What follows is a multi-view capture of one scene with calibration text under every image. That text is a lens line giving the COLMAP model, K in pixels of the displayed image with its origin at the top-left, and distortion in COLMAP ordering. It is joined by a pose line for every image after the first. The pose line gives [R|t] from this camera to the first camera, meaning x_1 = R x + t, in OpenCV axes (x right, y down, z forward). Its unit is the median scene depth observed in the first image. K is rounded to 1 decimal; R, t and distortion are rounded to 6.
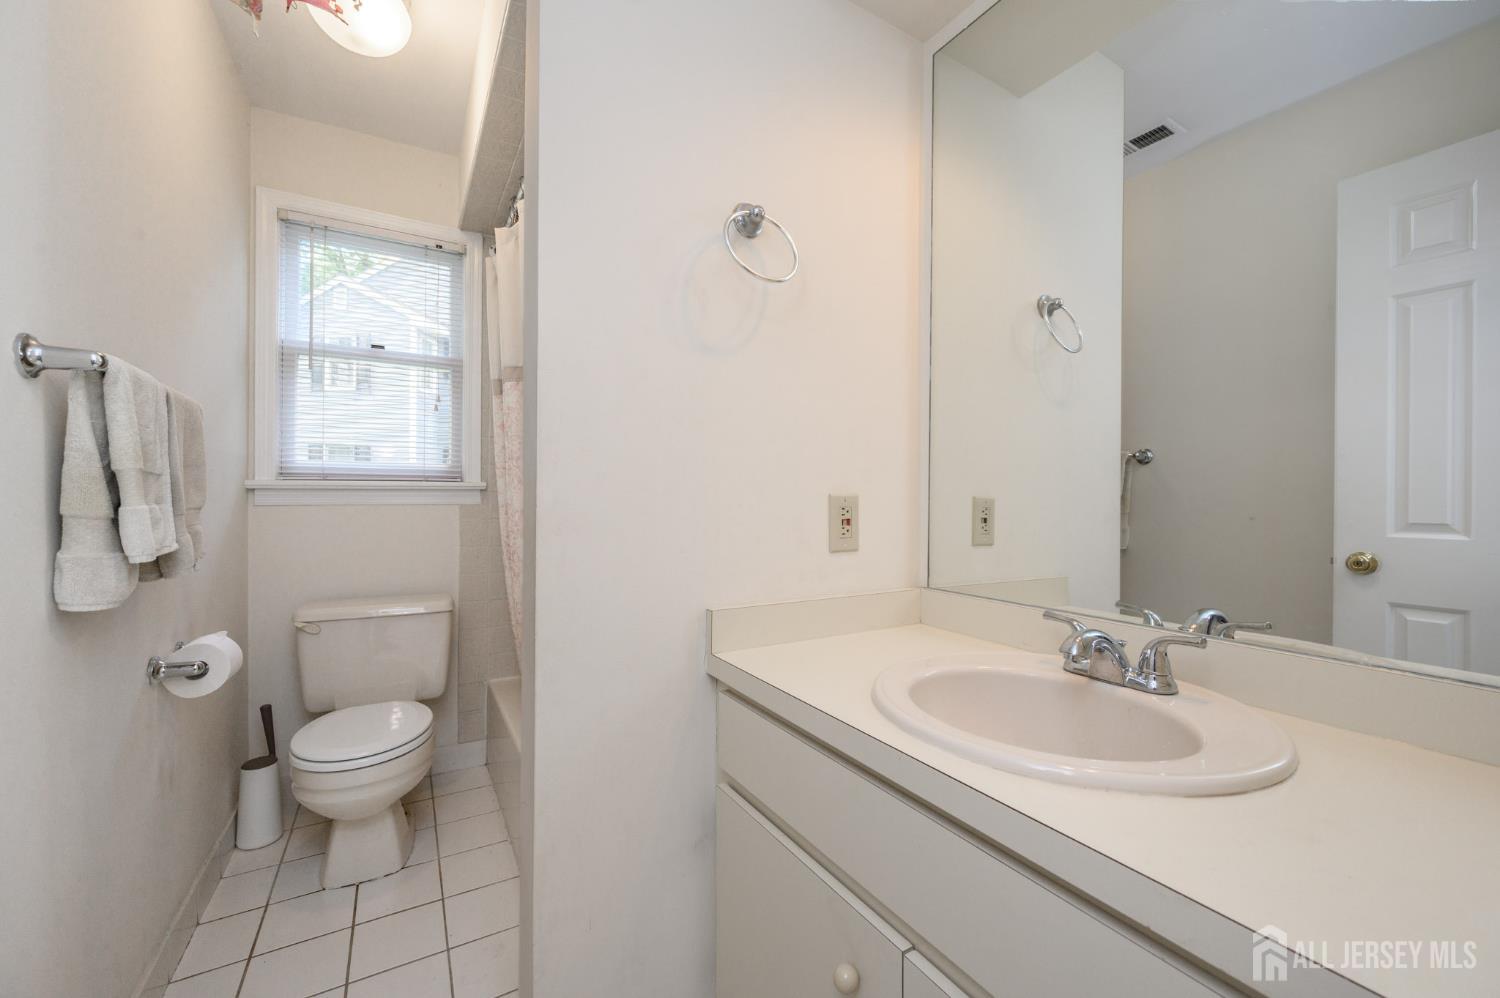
lens RADIAL K [[593.2, 0, 747.1], [0, 593.2, 496.1], [0, 0, 1]] dist [-0.002671, 0.000068]
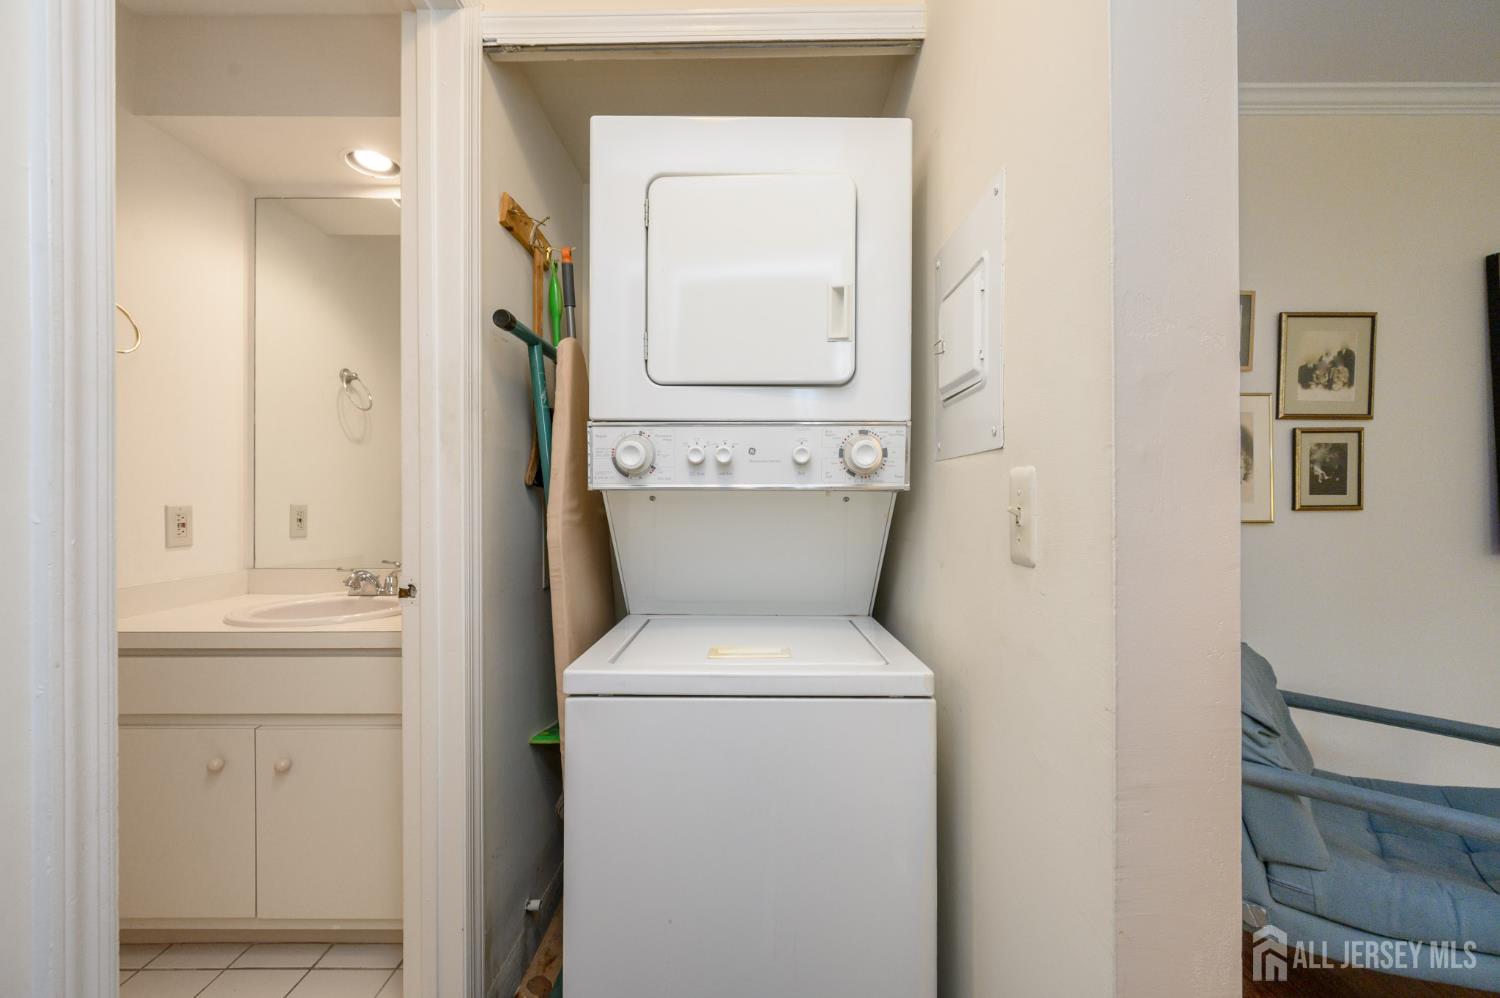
lens RADIAL K [[593.2, 0, 747.1], [0, 593.2, 500.0], [0, 0, 1]] dist [-0.002671, 0.000068]
pose [[0.523254, -0.012690, 0.852083, -0.288199], [0.010636, 0.999908, 0.008360, -0.011173], [-0.852111, 0.004689, 0.523341, -0.763268]]
